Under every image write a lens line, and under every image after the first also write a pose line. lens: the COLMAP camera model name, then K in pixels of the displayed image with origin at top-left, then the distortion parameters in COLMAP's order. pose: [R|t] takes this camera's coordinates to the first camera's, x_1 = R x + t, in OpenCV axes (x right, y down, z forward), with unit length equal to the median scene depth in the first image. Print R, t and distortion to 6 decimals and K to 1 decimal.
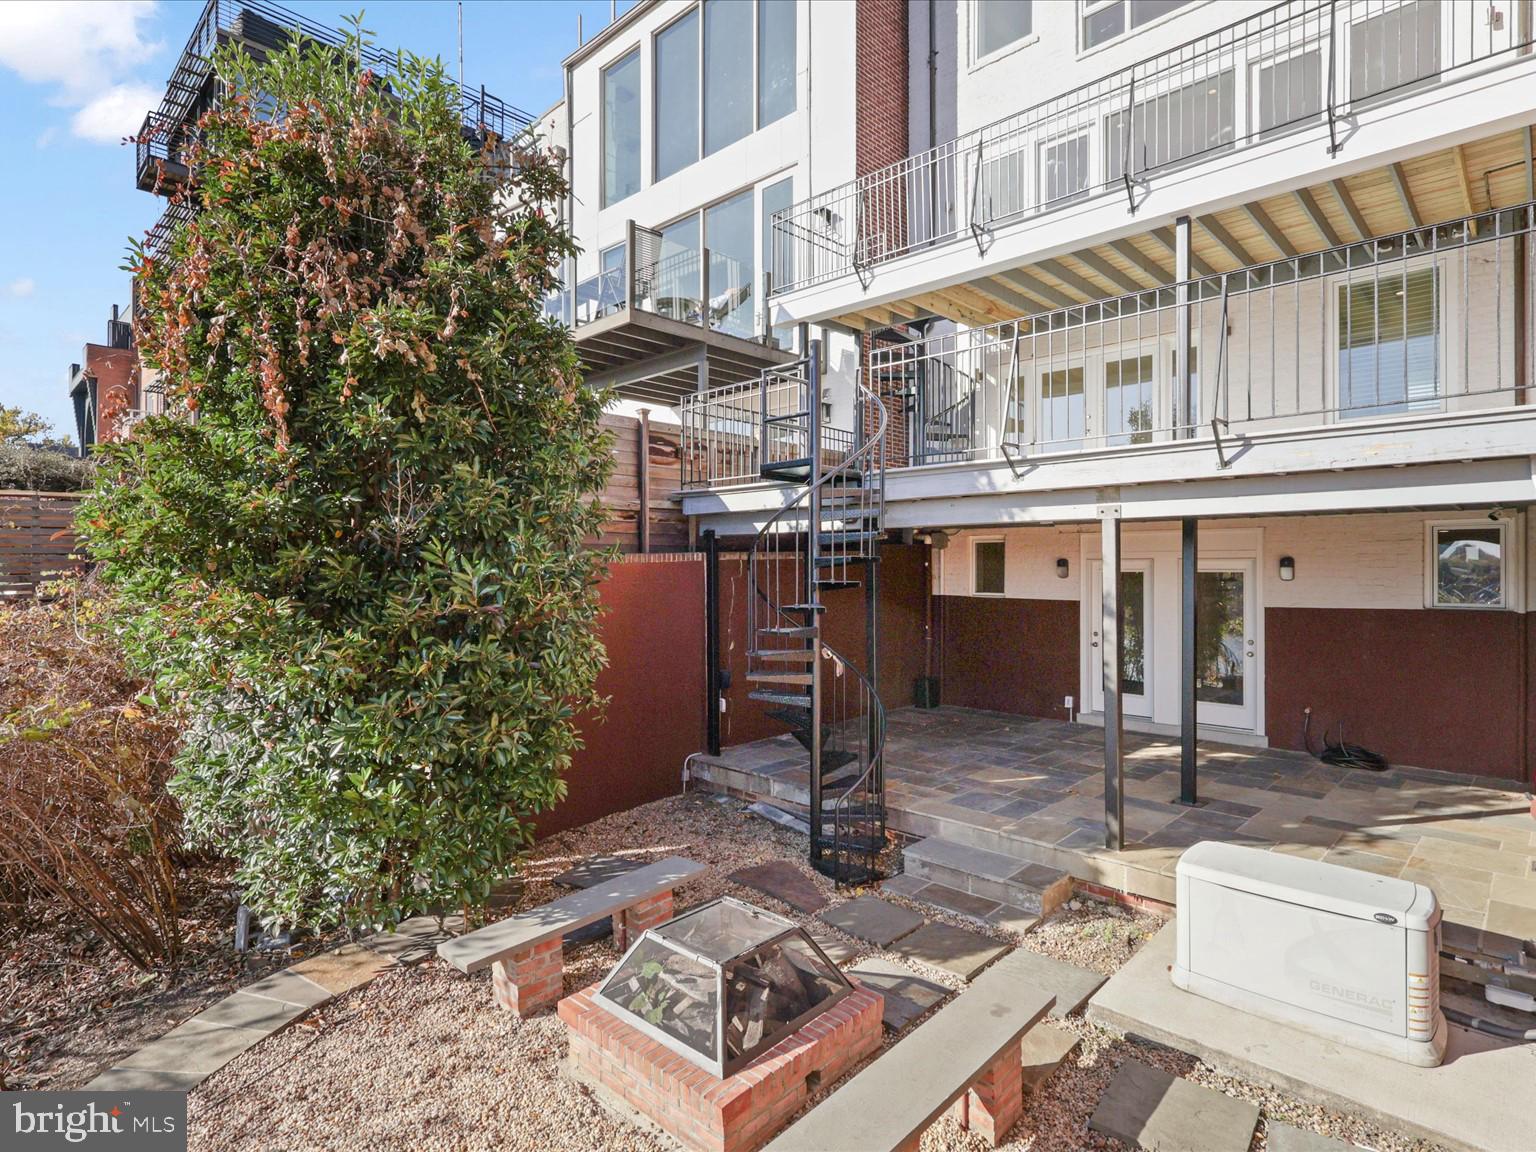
lens RADIAL K [[805.2, 0, 762.9], [0, 805.2, 589.4], [0, 0, 1]] dist [-0.000639, 0.000502]
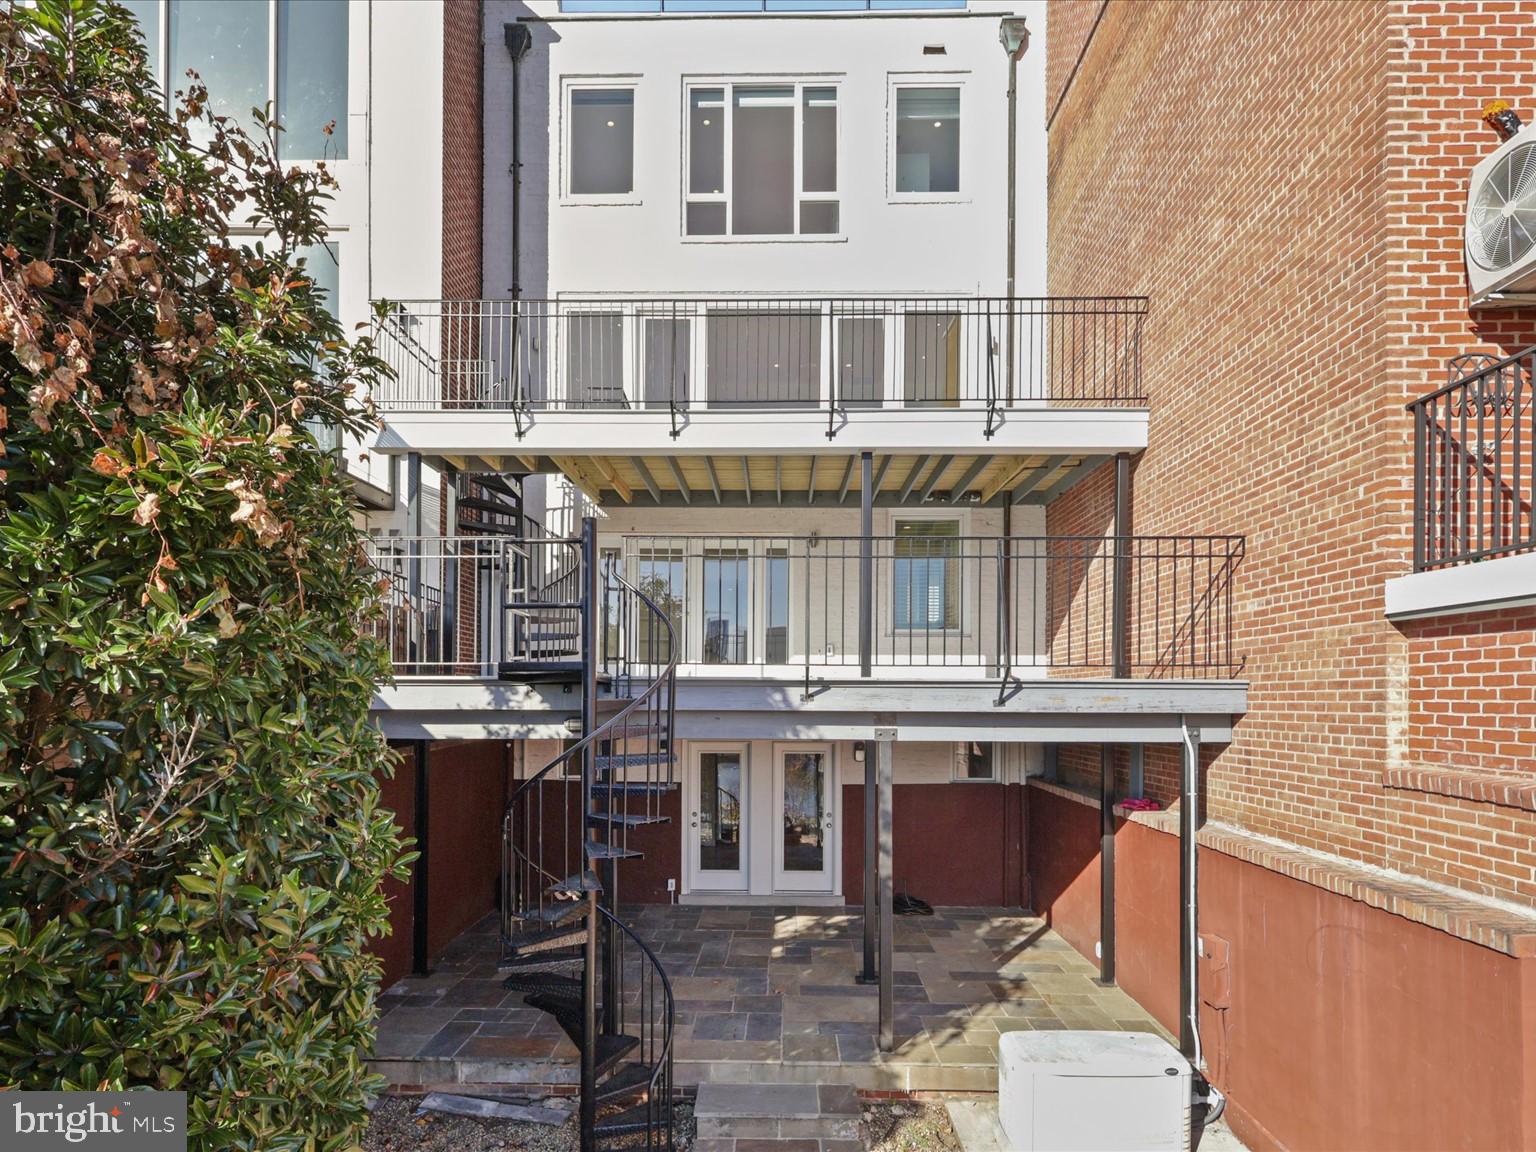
lens RADIAL K [[843.0, 0, 770.0], [0, 843.0, 720.8], [0, 0, 1]] dist [-0.025161, 0.000474]
pose [[0.728531, -0.014108, 0.684867, -0.311623], [0.012352, 0.999896, 0.007458, -0.088969], [-0.684901, 0.003026, 0.728630, 0.217722]]
